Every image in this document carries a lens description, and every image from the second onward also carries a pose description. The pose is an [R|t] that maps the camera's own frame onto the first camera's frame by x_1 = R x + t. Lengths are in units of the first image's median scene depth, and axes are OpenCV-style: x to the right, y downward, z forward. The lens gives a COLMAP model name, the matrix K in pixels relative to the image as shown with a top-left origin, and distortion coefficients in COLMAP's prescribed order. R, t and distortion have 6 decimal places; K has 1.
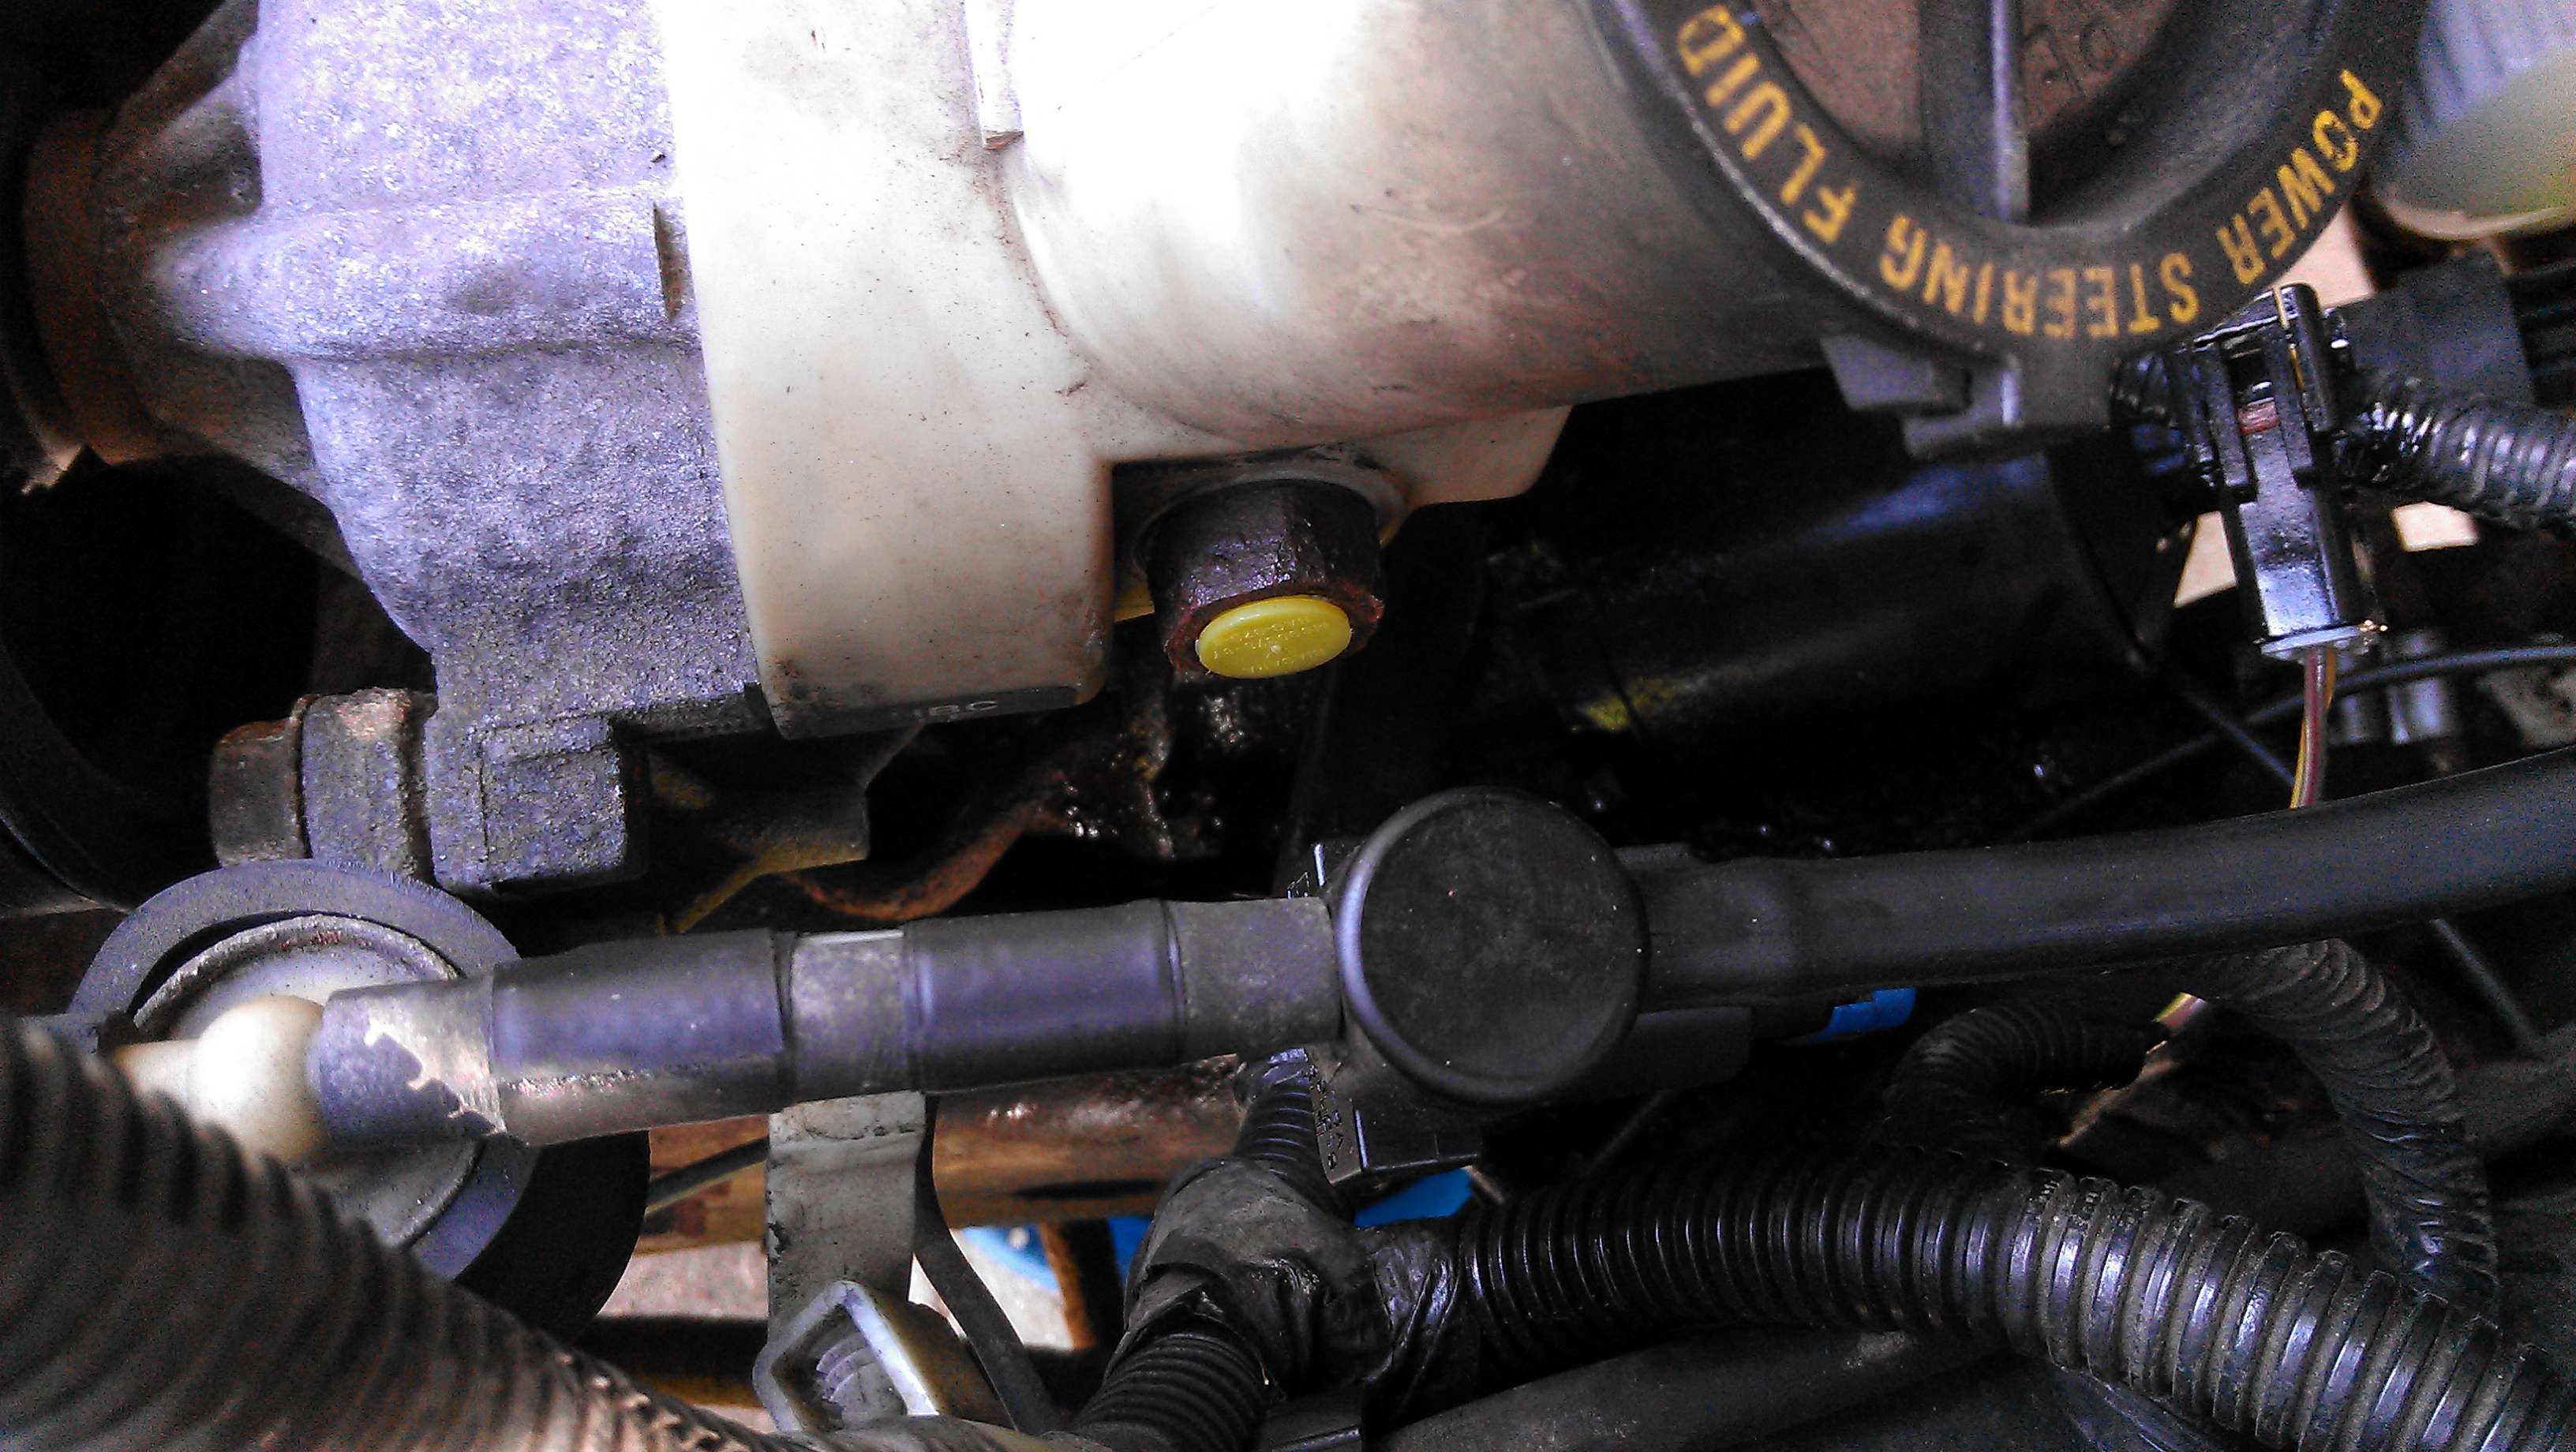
lens RADIAL K [[1930.9, 0, 1278.7], [0, 1930.9, 733.6], [0, 0, 1]] dist [-0.054702, -0.012861]
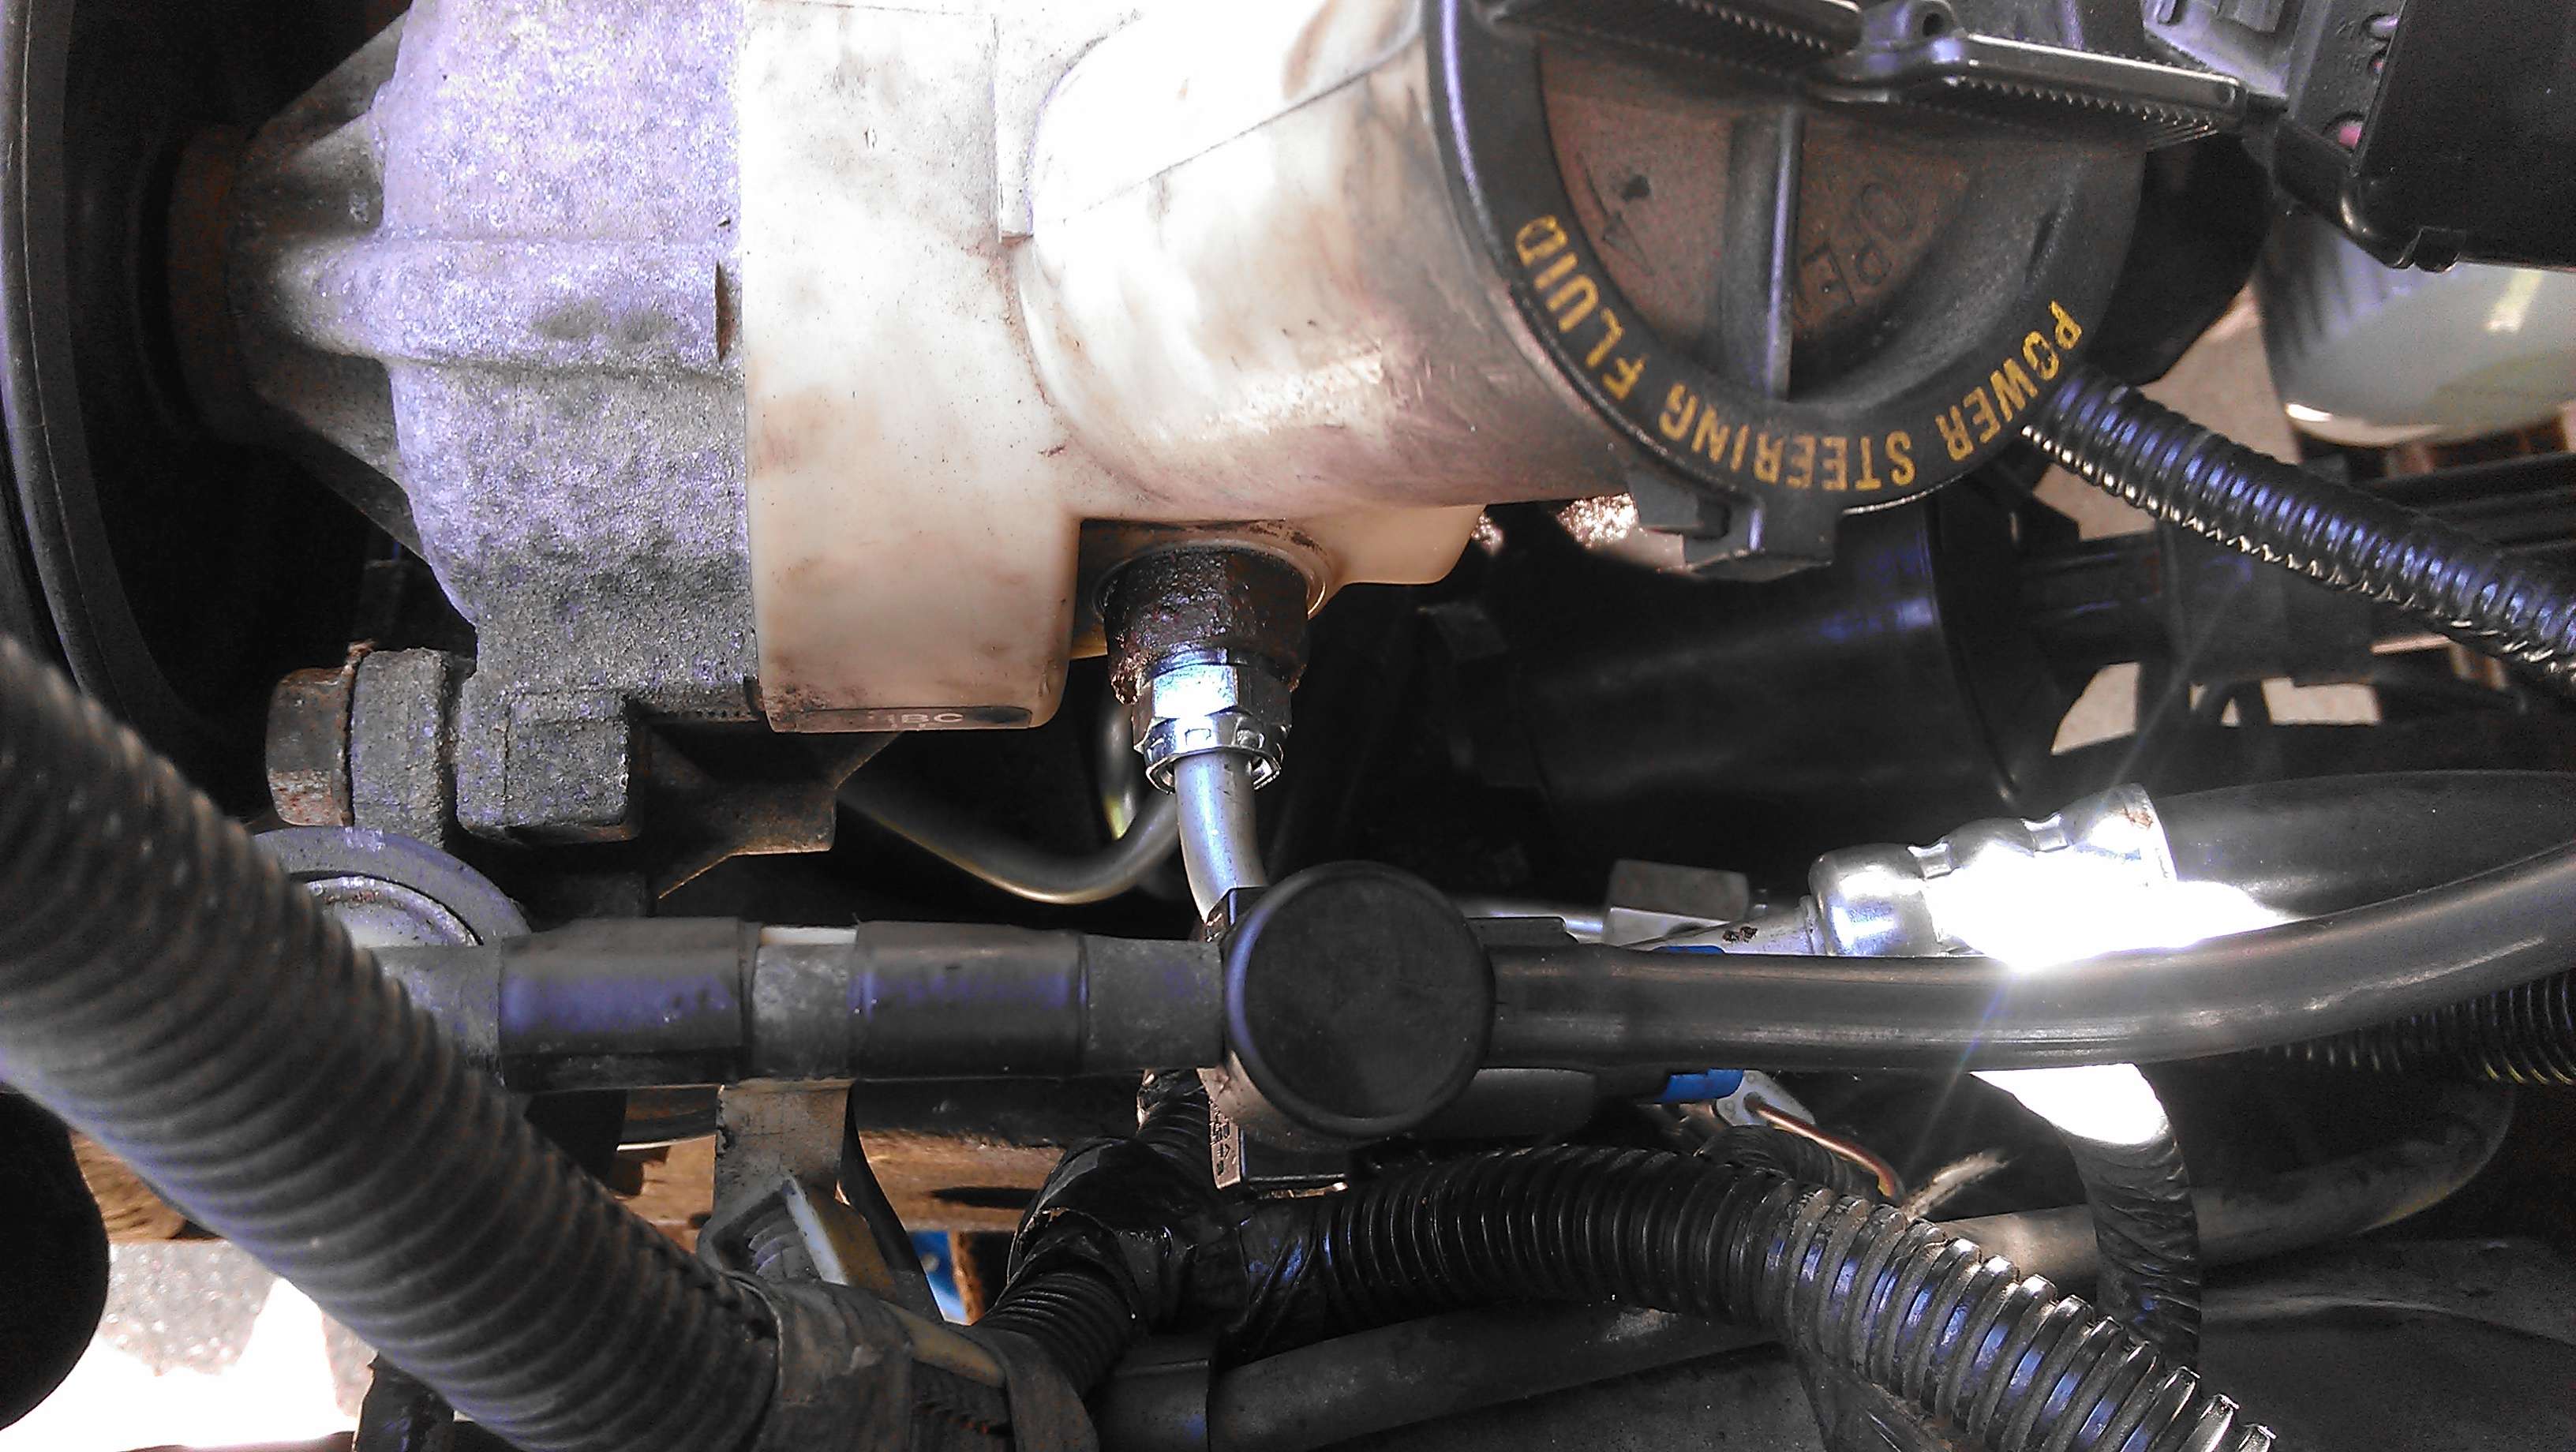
lens RADIAL K [[1930.9, 0, 1294.6], [0, 1930.9, 717.4], [0, 0, 1]] dist [-0.054702, -0.012861]
pose [[0.995113, 0.097283, 0.016905, 0.036145], [-0.096329, 0.994082, -0.050207, 0.027973], [-0.021689, 0.048333, 0.998596, -0.175210]]
